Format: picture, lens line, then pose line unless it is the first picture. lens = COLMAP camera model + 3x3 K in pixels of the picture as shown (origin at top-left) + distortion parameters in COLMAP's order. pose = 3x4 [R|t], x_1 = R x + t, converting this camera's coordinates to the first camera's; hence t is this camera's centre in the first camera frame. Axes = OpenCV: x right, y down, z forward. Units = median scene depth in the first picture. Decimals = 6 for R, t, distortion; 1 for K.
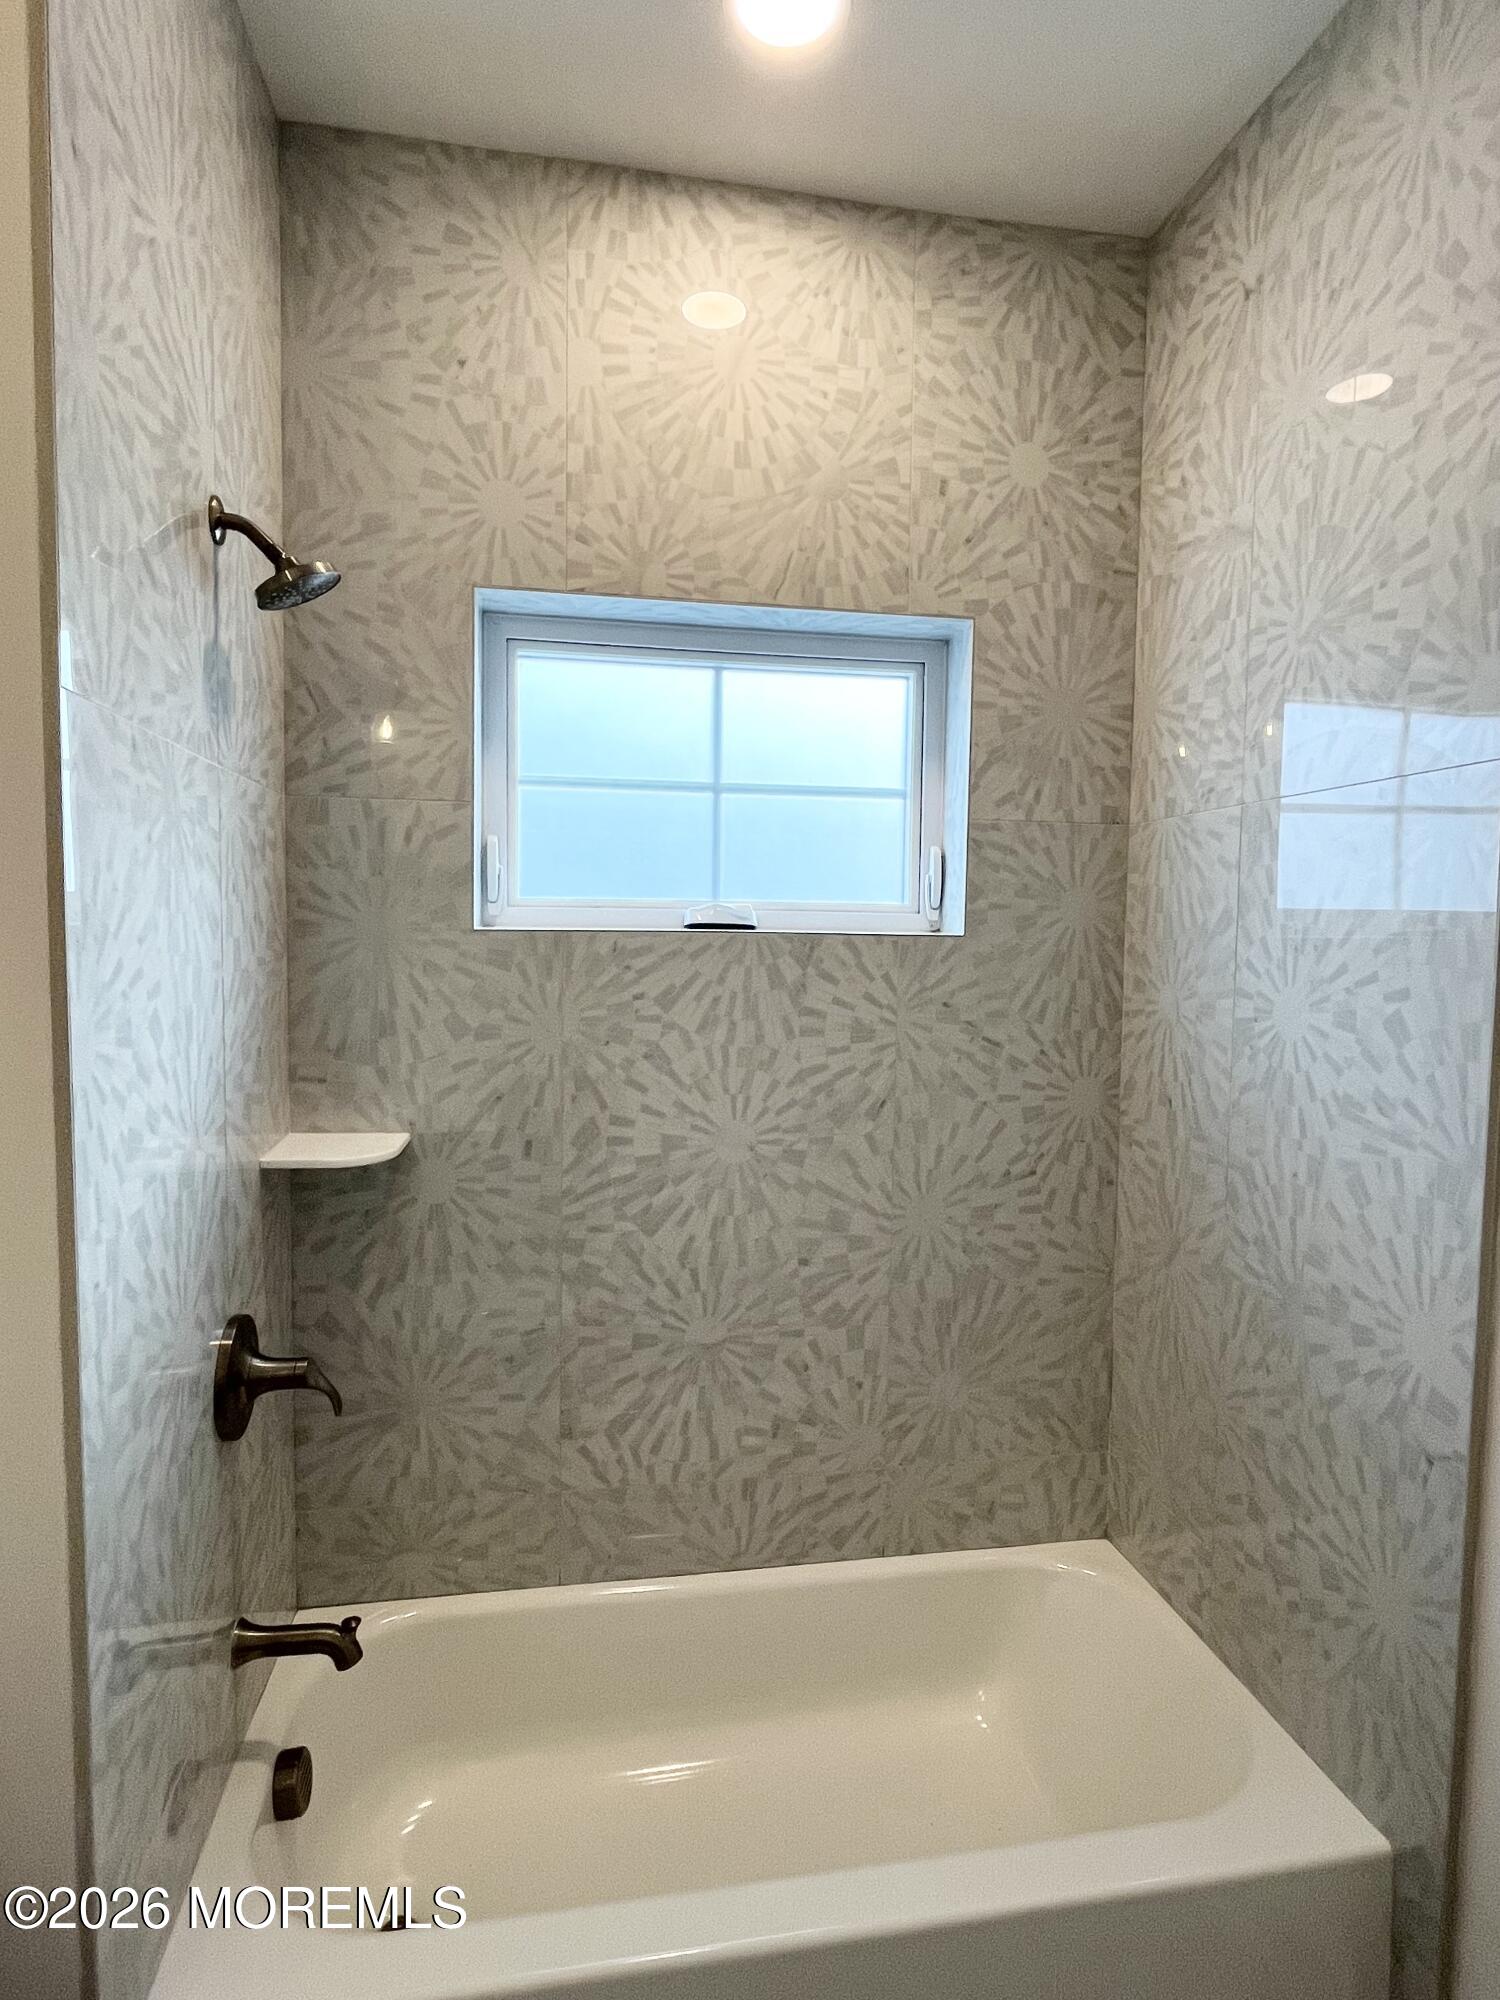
lens RADIAL K [[1070.0, 0, 740.8], [0, 1070.0, 1000.6], [0, 0, 1]] dist [-0.004285, 0.000994]
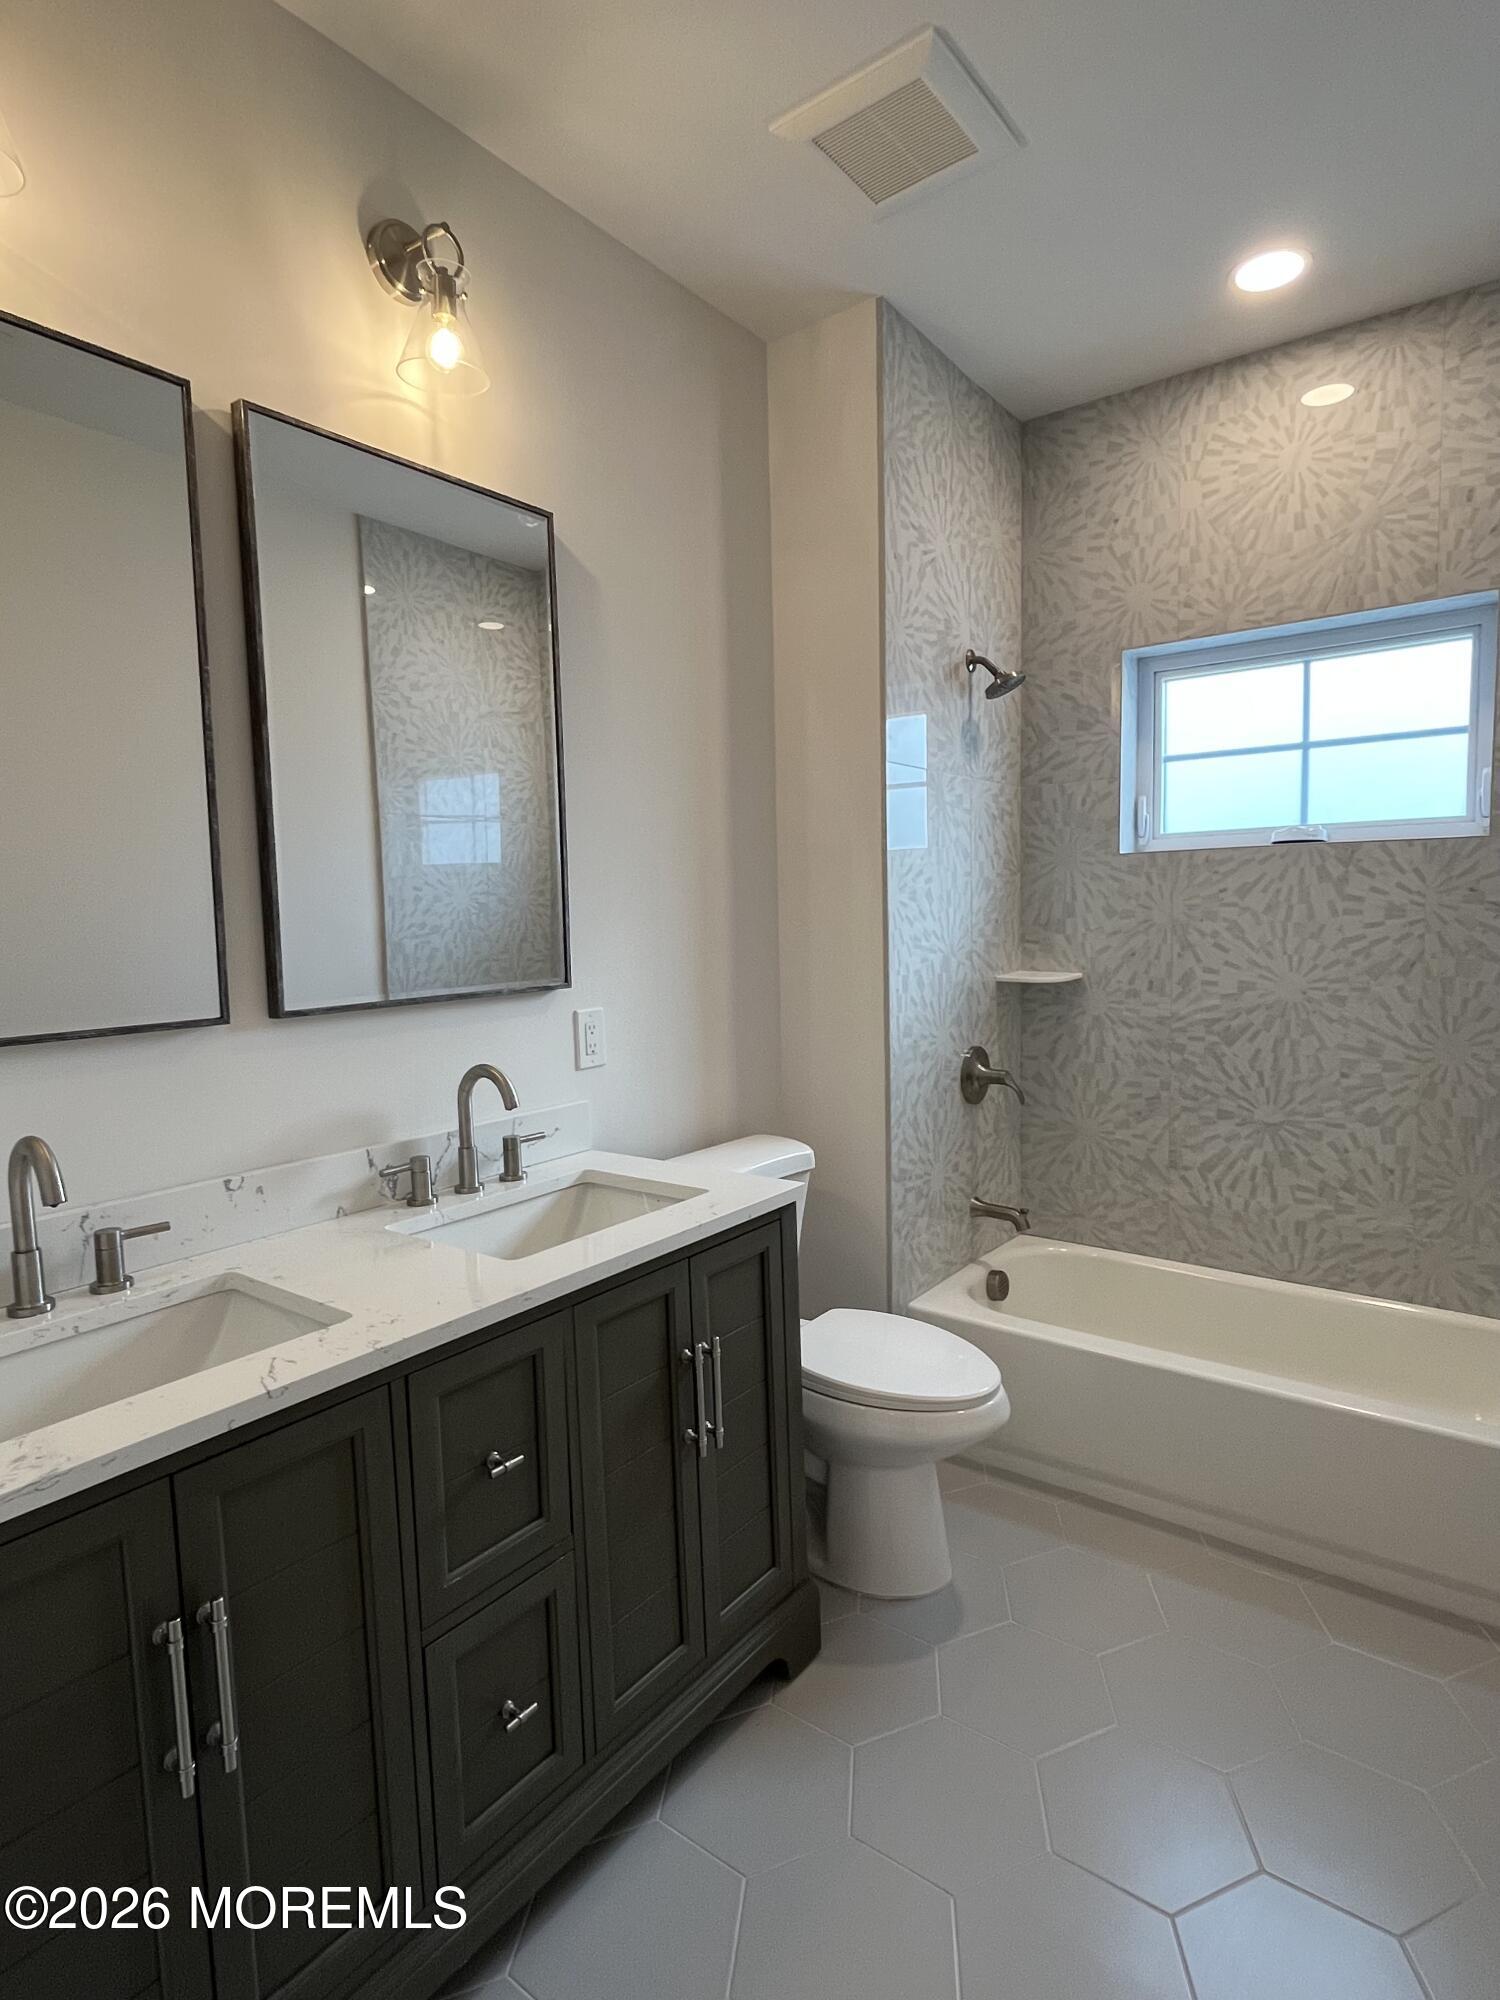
lens RADIAL K [[1070.0, 0, 761.3], [0, 1070.0, 1011.3], [0, 0, 1]] dist [-0.004285, 0.000994]
pose [[0.687522, 0.039854, -0.725069, 0.589895], [-0.015147, 0.999063, 0.040551, 0.121532], [0.726006, -0.016897, 0.687481, -0.574202]]
